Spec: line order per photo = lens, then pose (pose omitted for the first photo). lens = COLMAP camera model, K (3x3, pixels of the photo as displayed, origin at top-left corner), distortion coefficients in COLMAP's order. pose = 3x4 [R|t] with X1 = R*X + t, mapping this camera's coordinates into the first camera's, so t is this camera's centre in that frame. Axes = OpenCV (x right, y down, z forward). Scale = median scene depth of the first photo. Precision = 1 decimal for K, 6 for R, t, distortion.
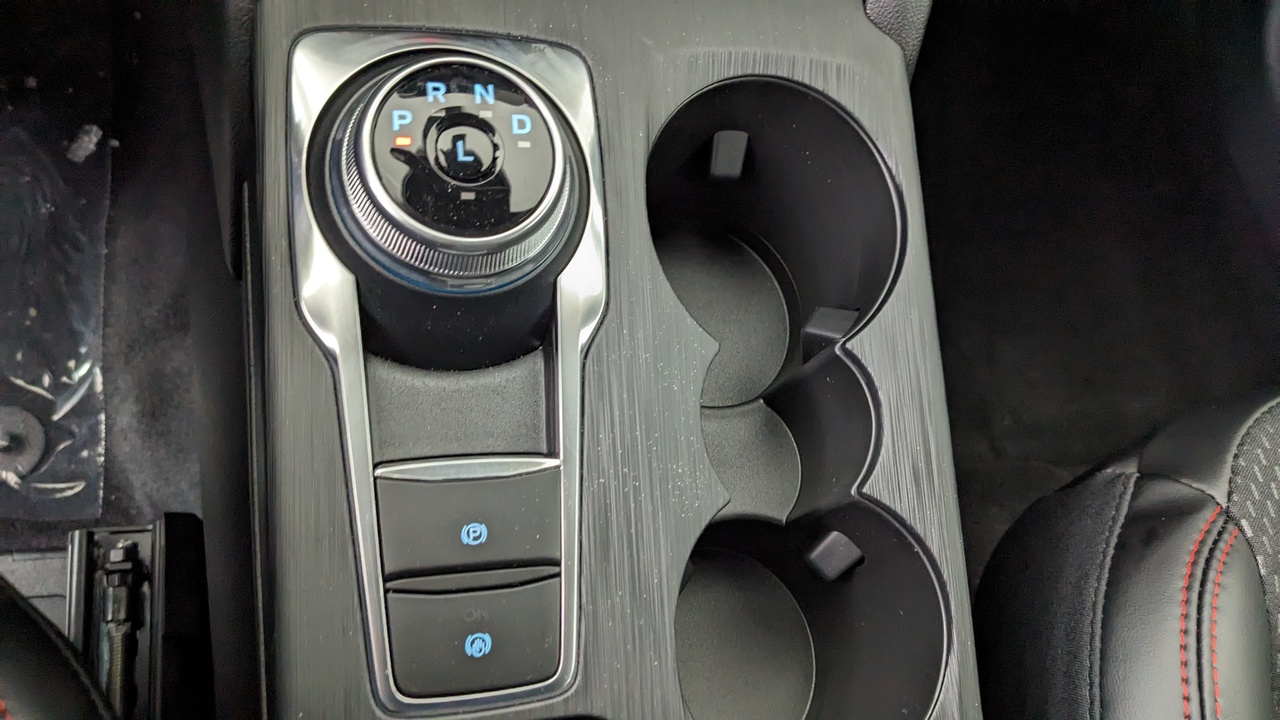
lens RADIAL K [[1020.2, 0, 644.9], [0, 1020.2, 373.0], [0, 0, 1]] dist [0.059693, -0.113683]
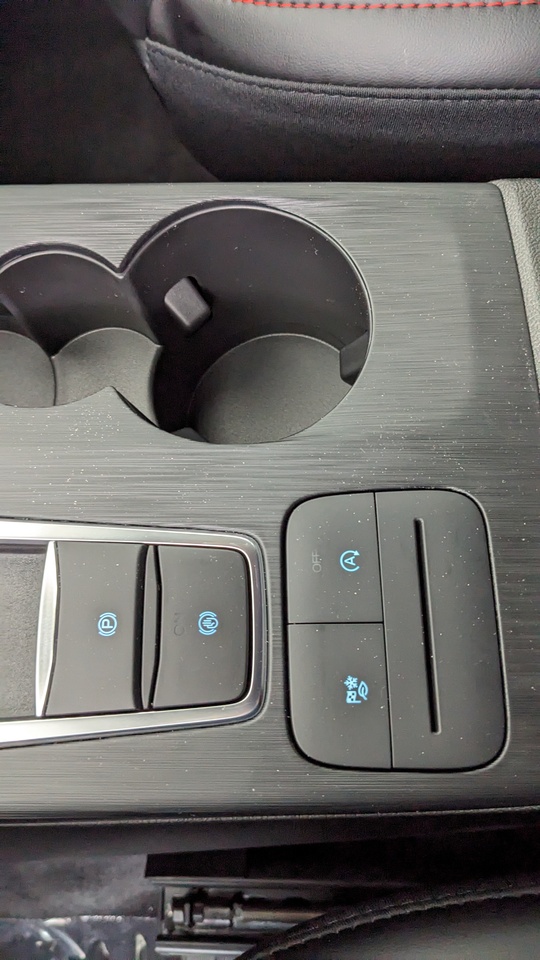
lens RADIAL K [[765.2, 0, 265.0], [0, 765.2, 485.5], [0, 0, 1]] dist [0.059693, -0.113683]
pose [[0.060549, -0.998152, -0.005072, -0.006770], [0.986564, 0.059072, 0.152323, 0.149988], [-0.151742, -0.014227, 0.988318, 0.147083]]
